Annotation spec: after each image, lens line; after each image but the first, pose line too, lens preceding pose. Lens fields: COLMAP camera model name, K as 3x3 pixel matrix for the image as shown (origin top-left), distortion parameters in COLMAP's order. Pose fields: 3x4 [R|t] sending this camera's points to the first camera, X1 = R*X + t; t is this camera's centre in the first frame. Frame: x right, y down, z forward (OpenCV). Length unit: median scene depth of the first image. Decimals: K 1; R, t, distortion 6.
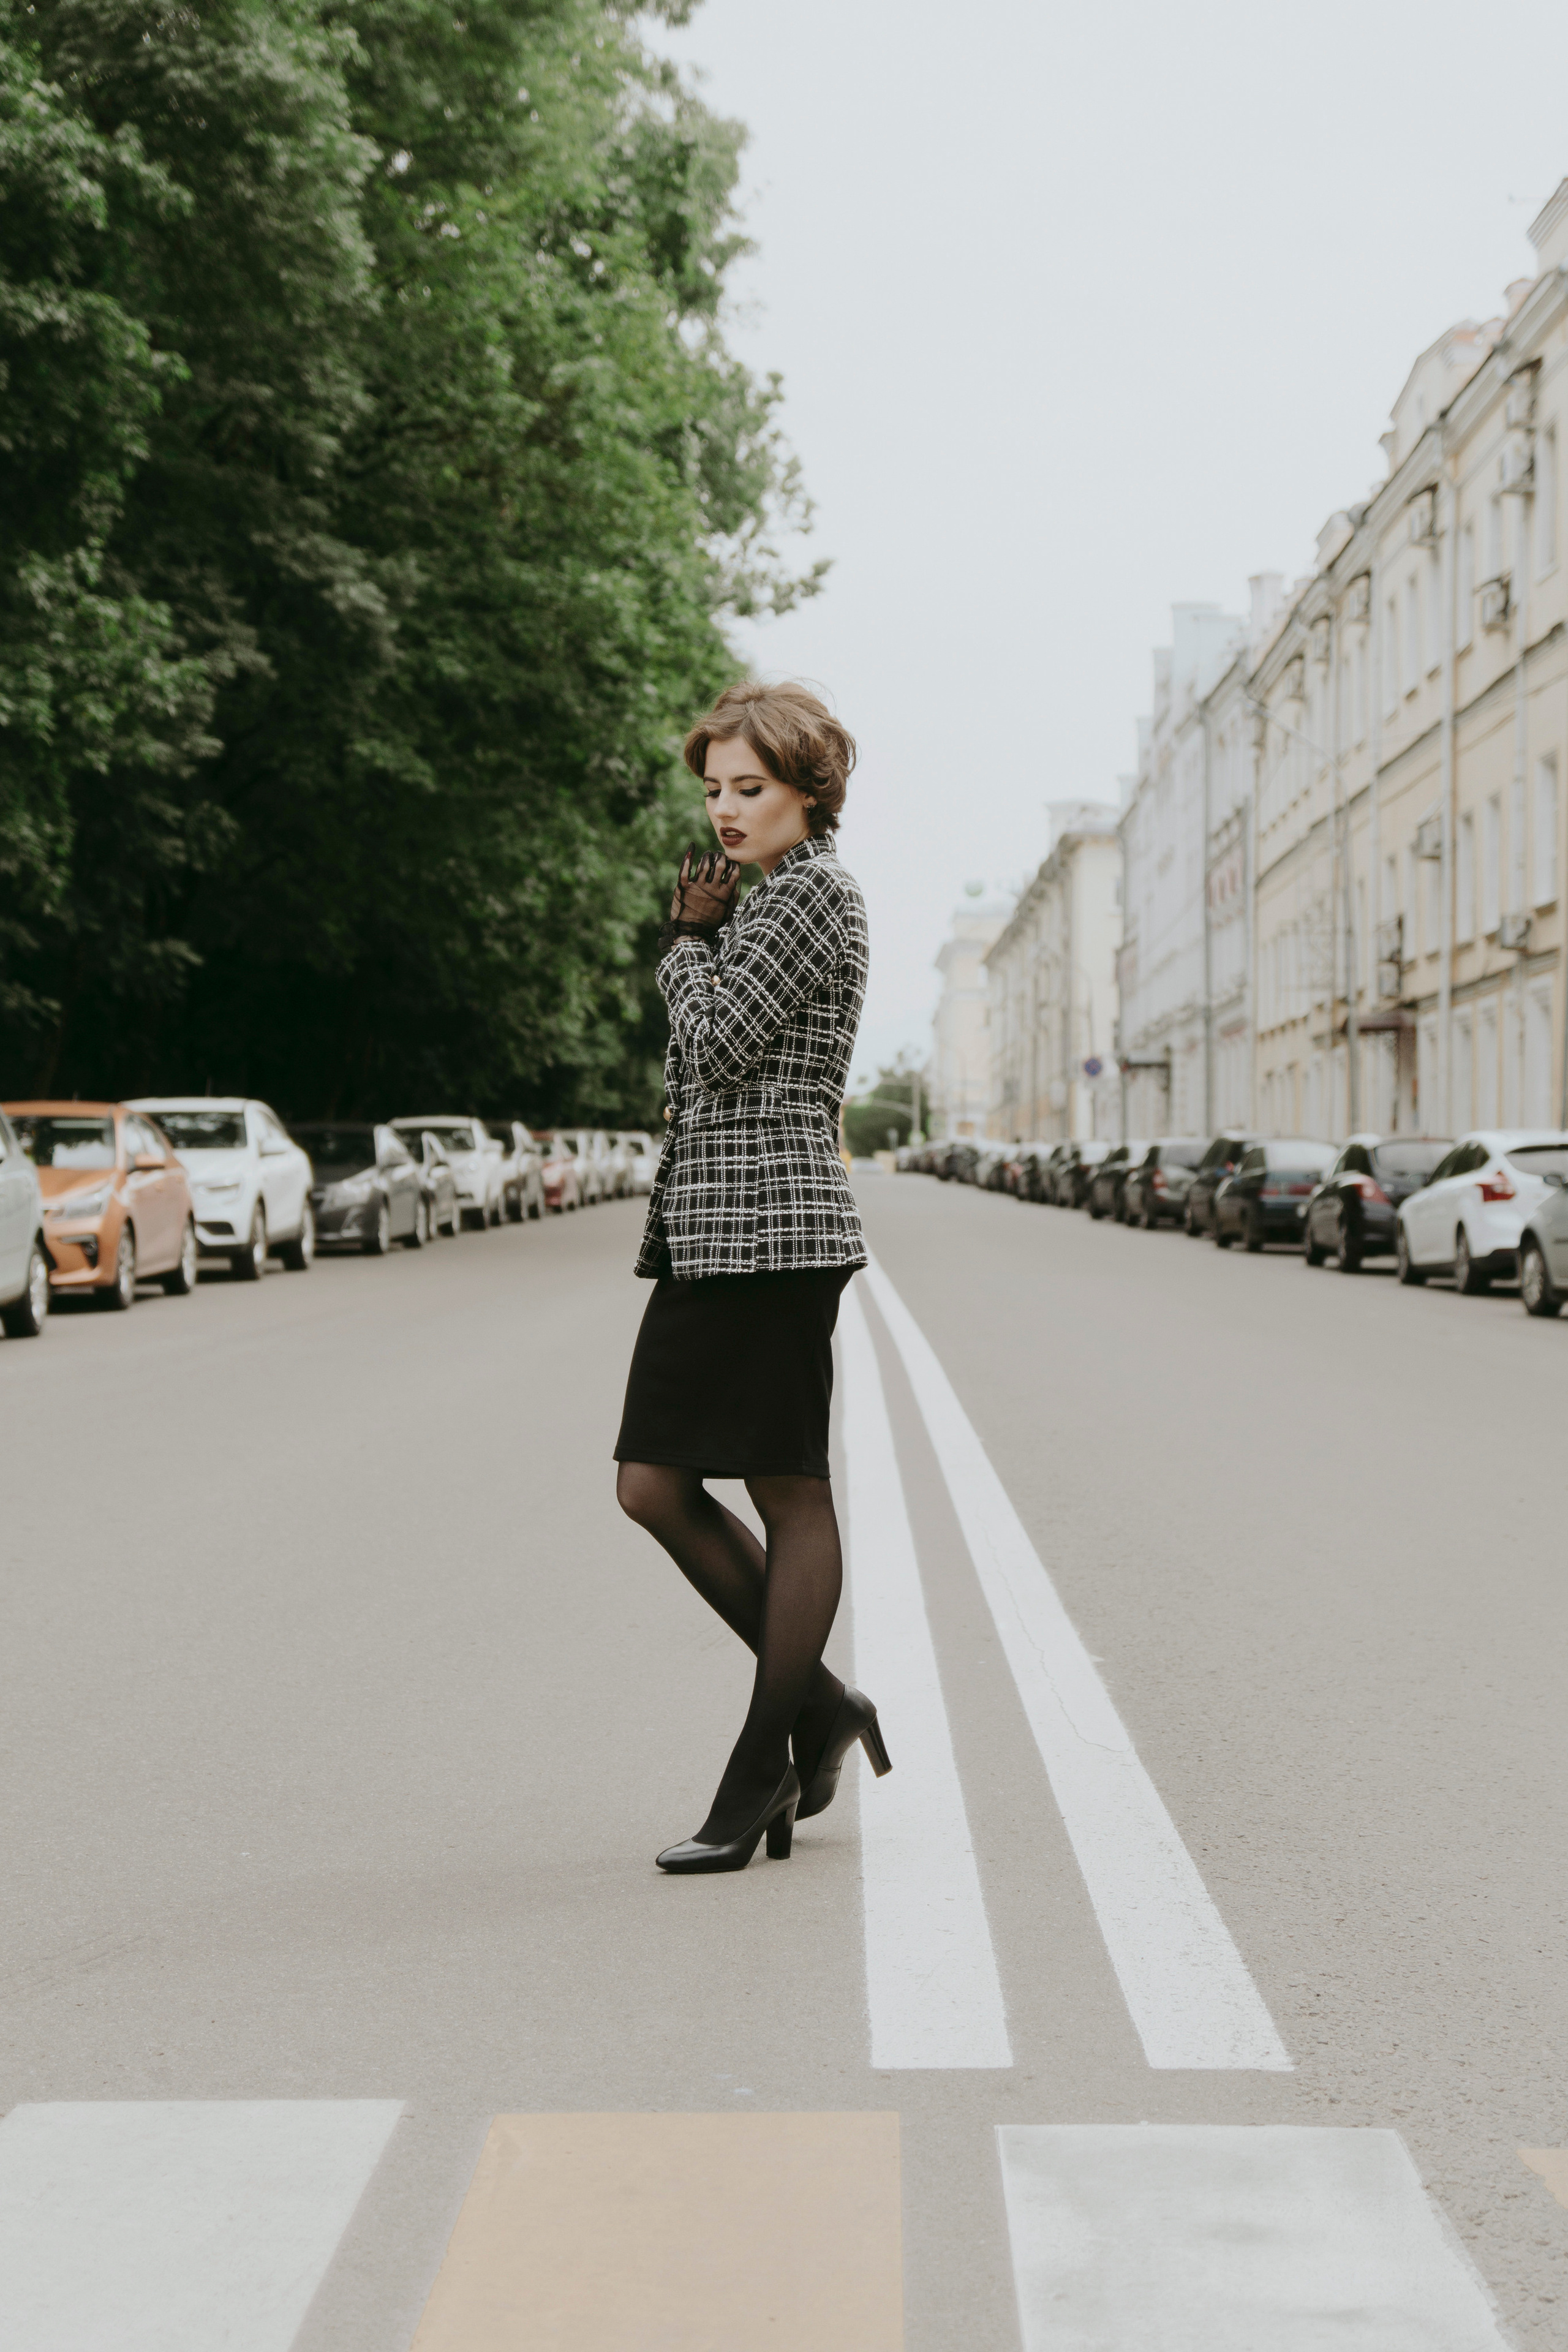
lens RADIAL K [[3459.4, 0, 828.8], [0, 3459.4, 1180.0], [0, 0, 1]] dist [0.017124, 0.092811]
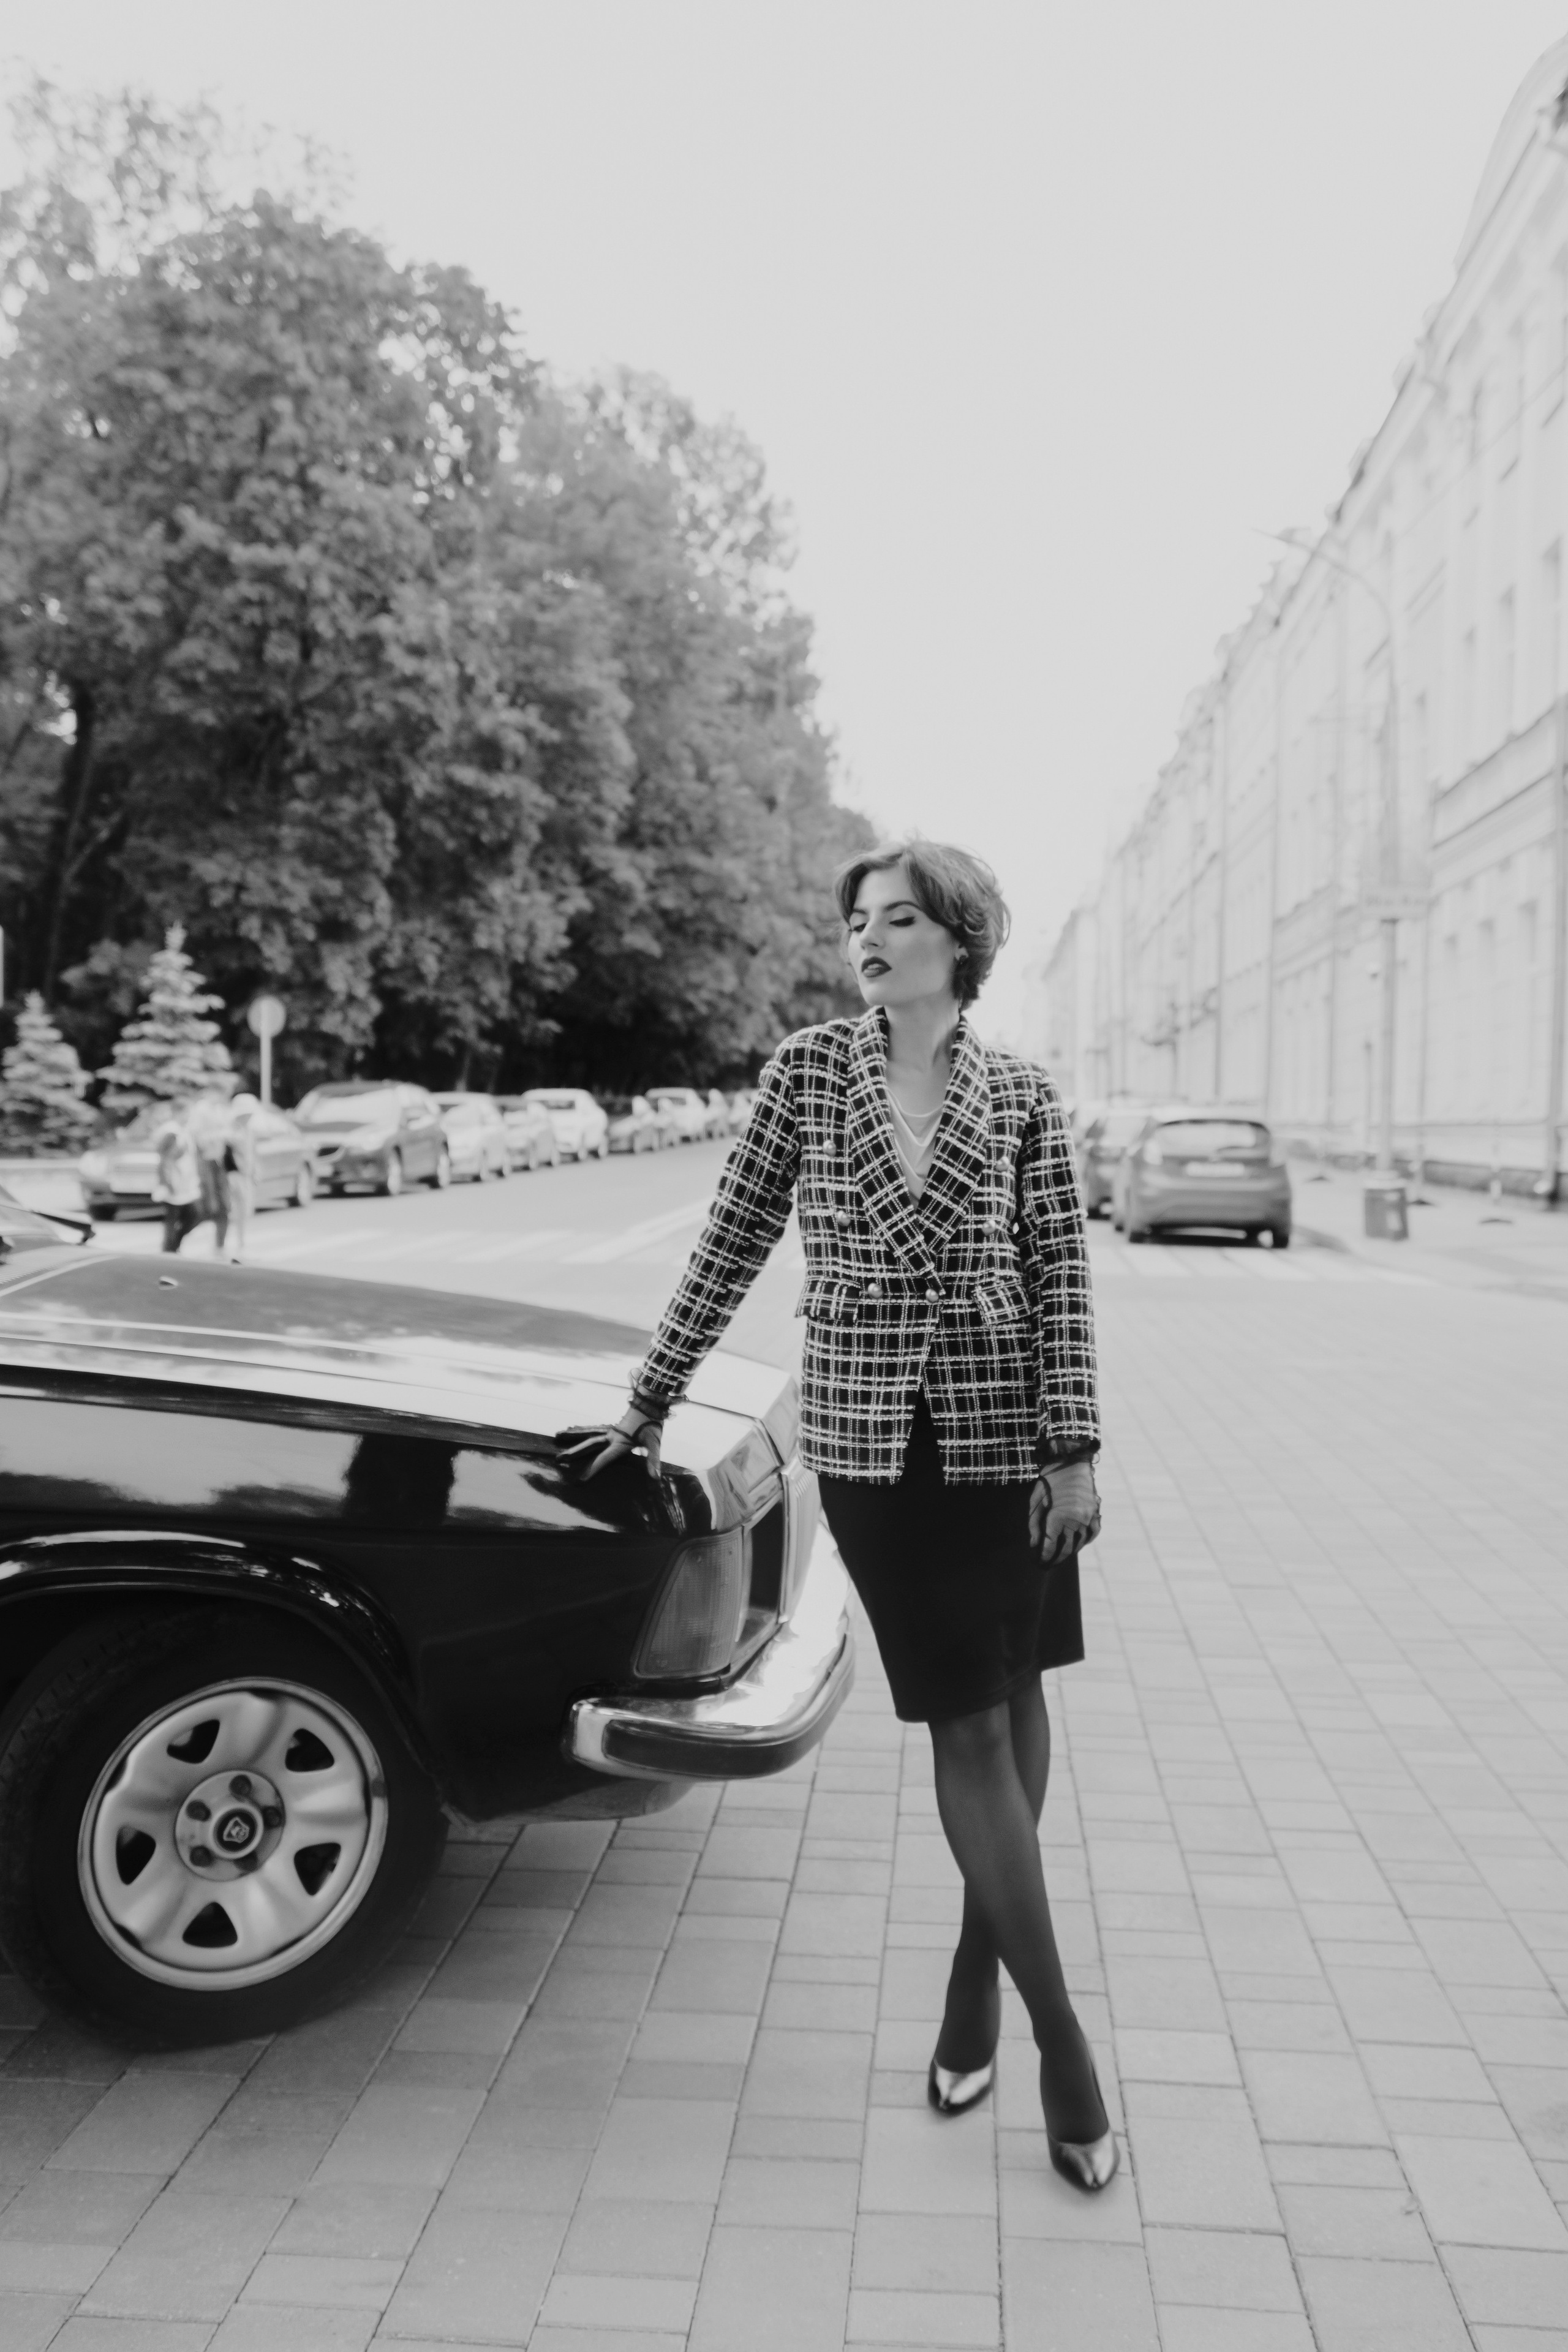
lens RADIAL K [[2302.8, 0, 784.0], [0, 2302.8, 1176.0], [0, 0, 1]] dist [-0.002324, 0.002557]
pose [[0.996453, 0.005598, -0.083966, 0.103745], [-0.003169, 0.999573, 0.029043, -0.010077], [0.084092, -0.028673, 0.996045, -0.557673]]
